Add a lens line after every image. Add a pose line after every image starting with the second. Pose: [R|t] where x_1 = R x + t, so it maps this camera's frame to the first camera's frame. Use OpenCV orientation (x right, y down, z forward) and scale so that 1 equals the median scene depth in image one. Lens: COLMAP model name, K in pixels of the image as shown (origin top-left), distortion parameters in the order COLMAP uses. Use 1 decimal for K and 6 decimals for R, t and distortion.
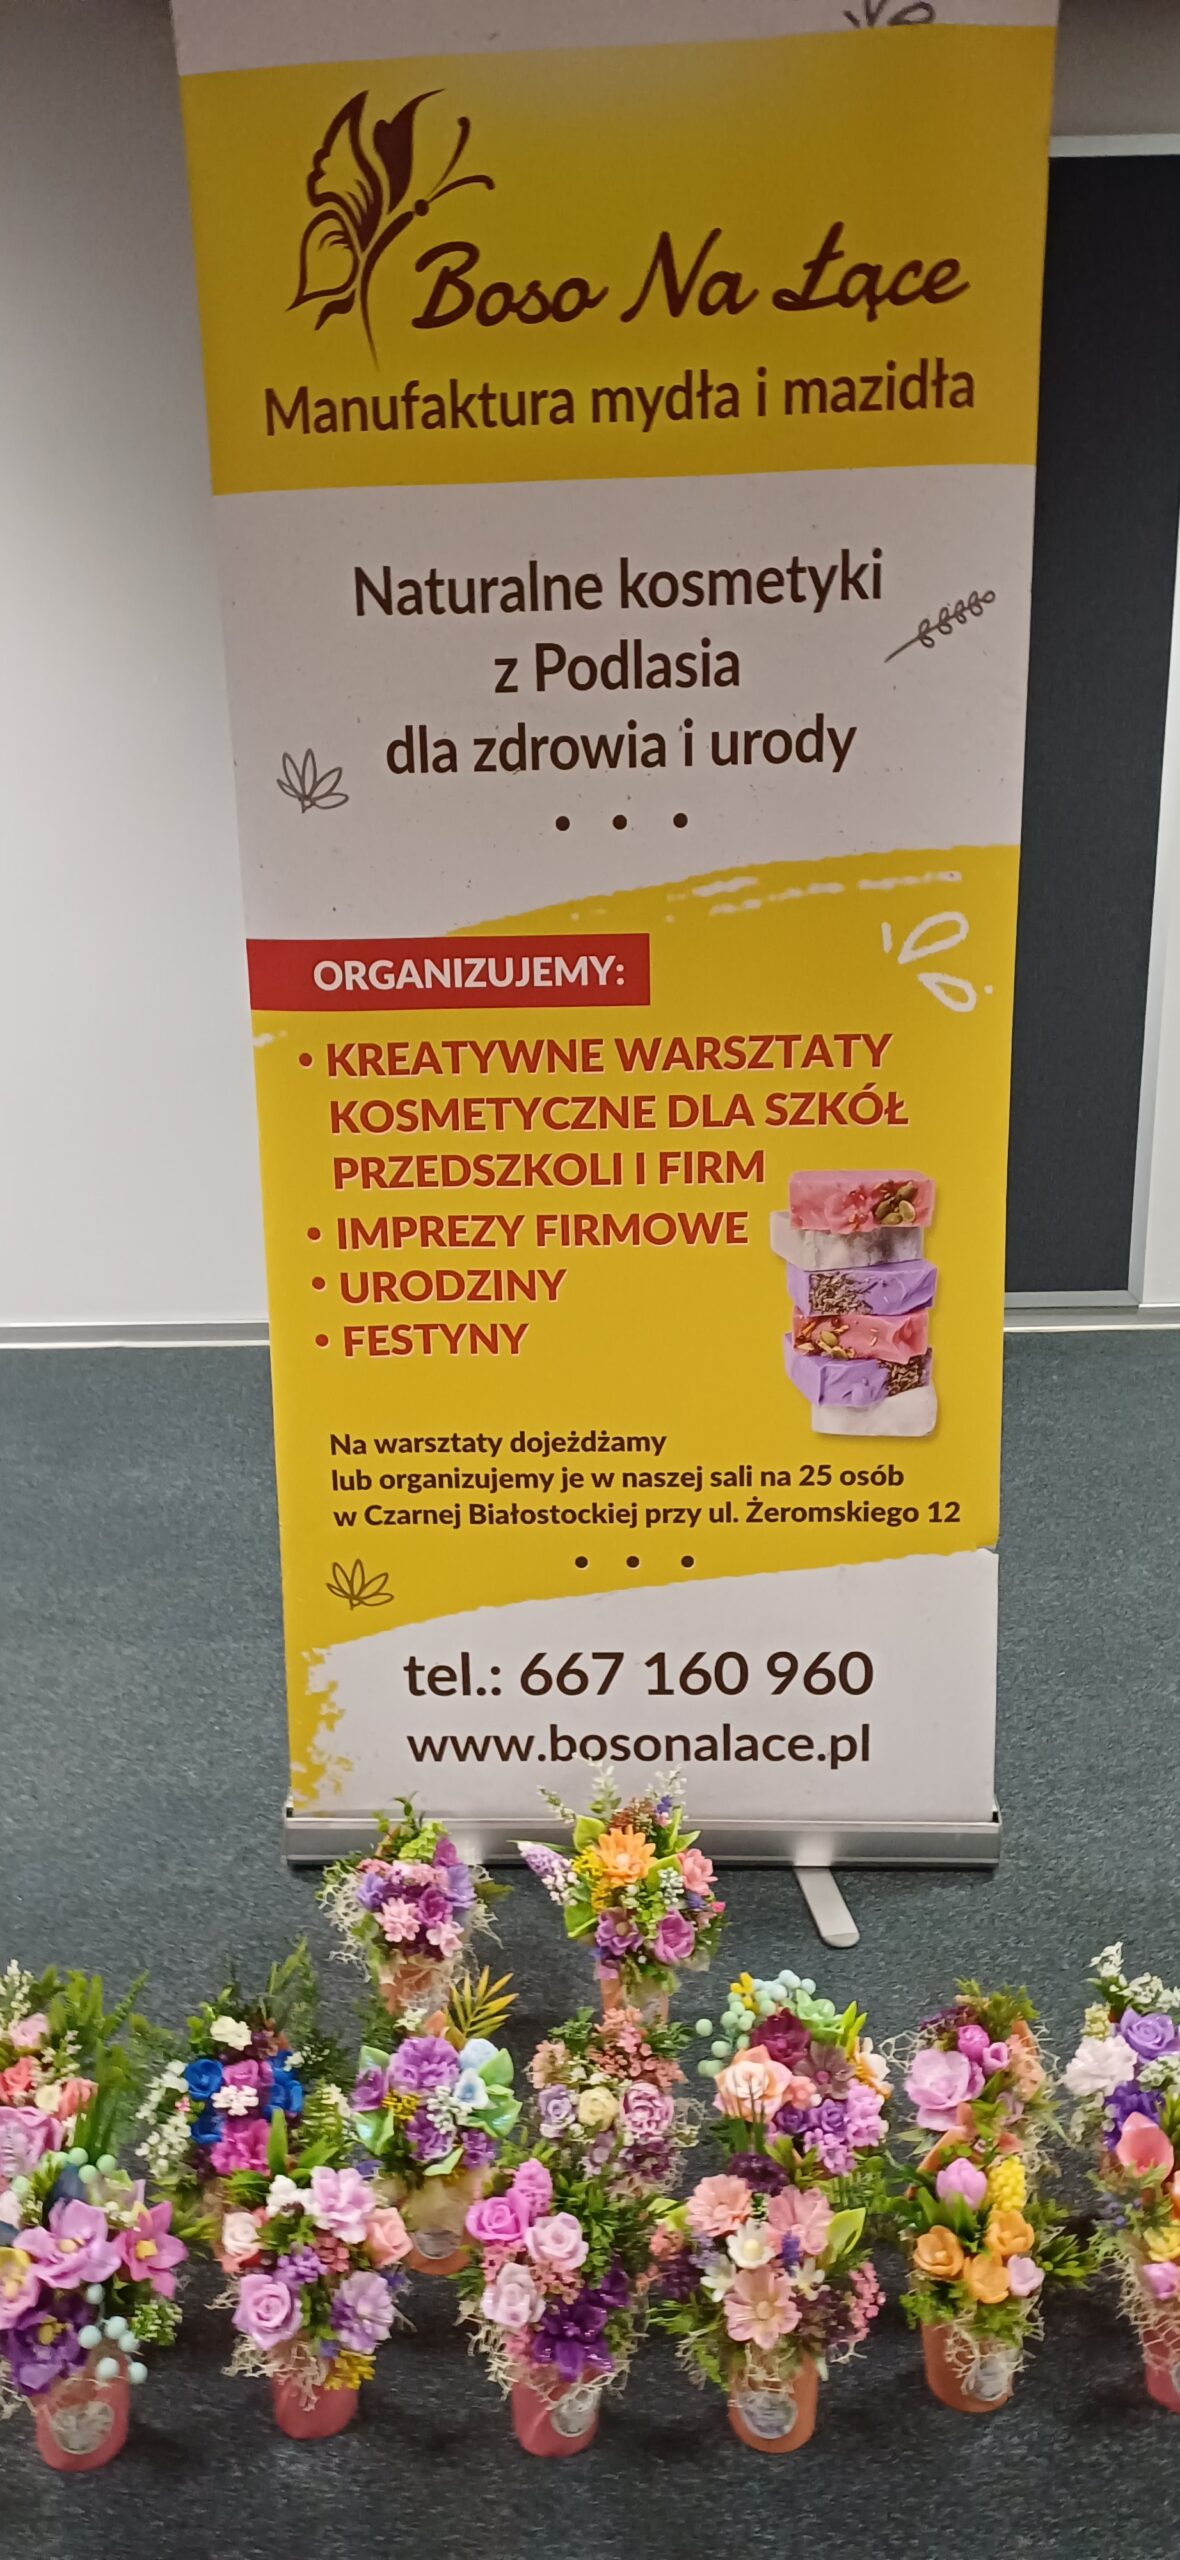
lens RADIAL K [[1821.7, 0, 590.0], [0, 1821.7, 1280.0], [0, 0, 1]] dist [0.108157, -0.168793]
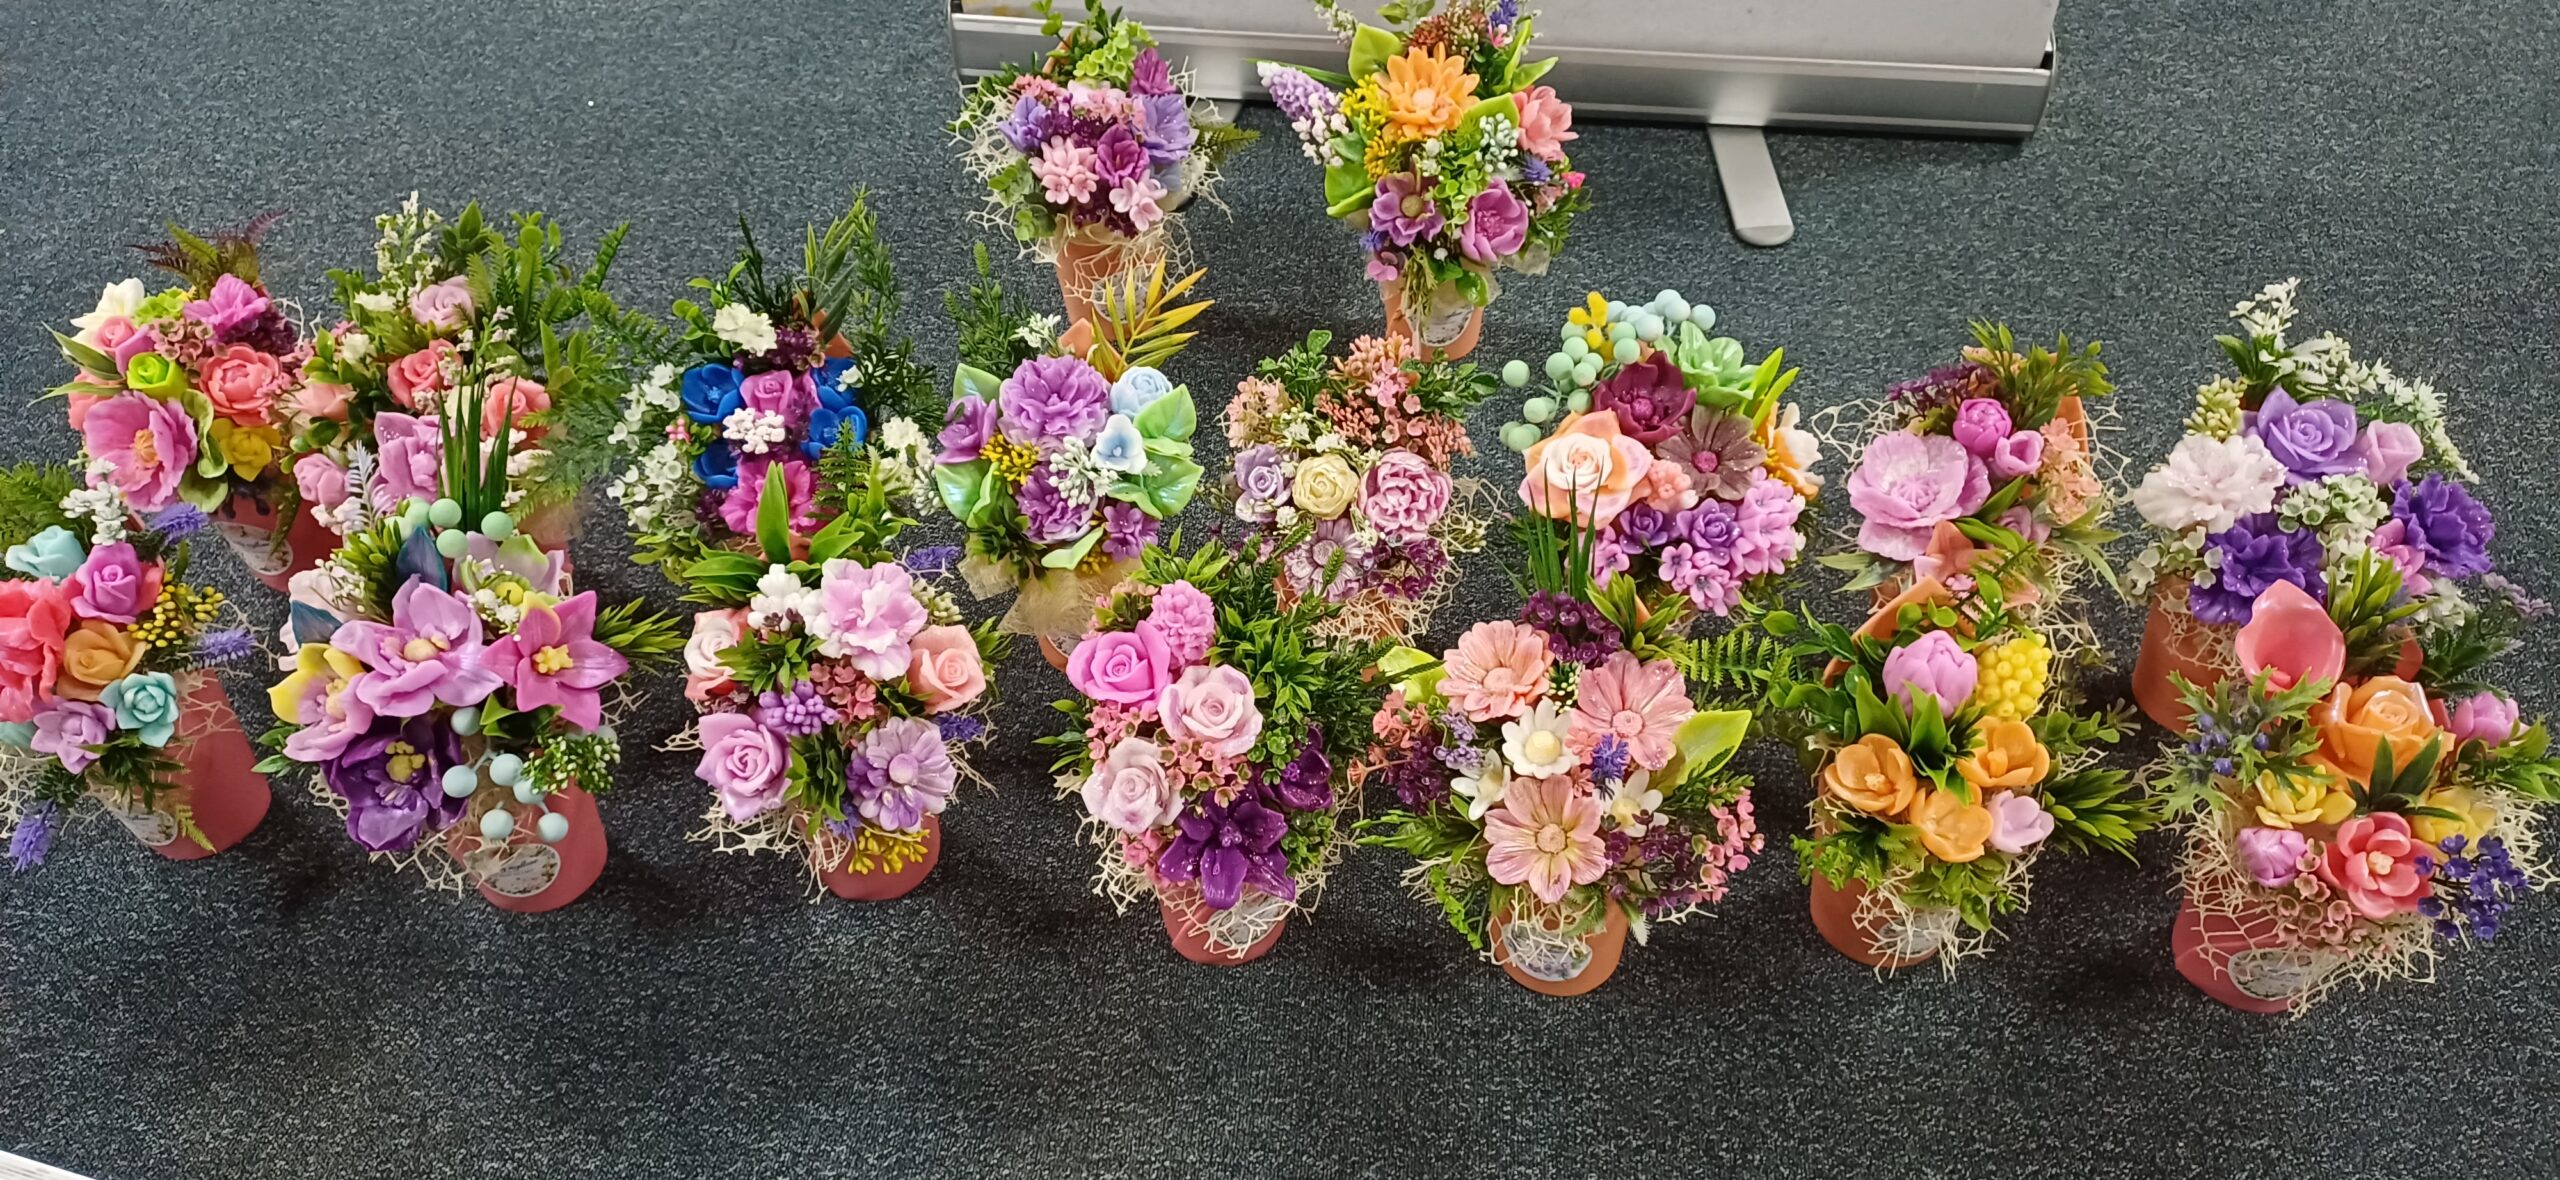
lens RADIAL K [[1821.7, 0, 1265.9], [0, 1821.7, 574.0], [0, 0, 1]] dist [0.108157, -0.168793]
pose [[0.991150, 0.079914, -0.105994, 0.051237], [-0.012407, 0.850761, 0.525406, 0.154650], [0.132163, -0.519441, 0.844224, 0.470910]]
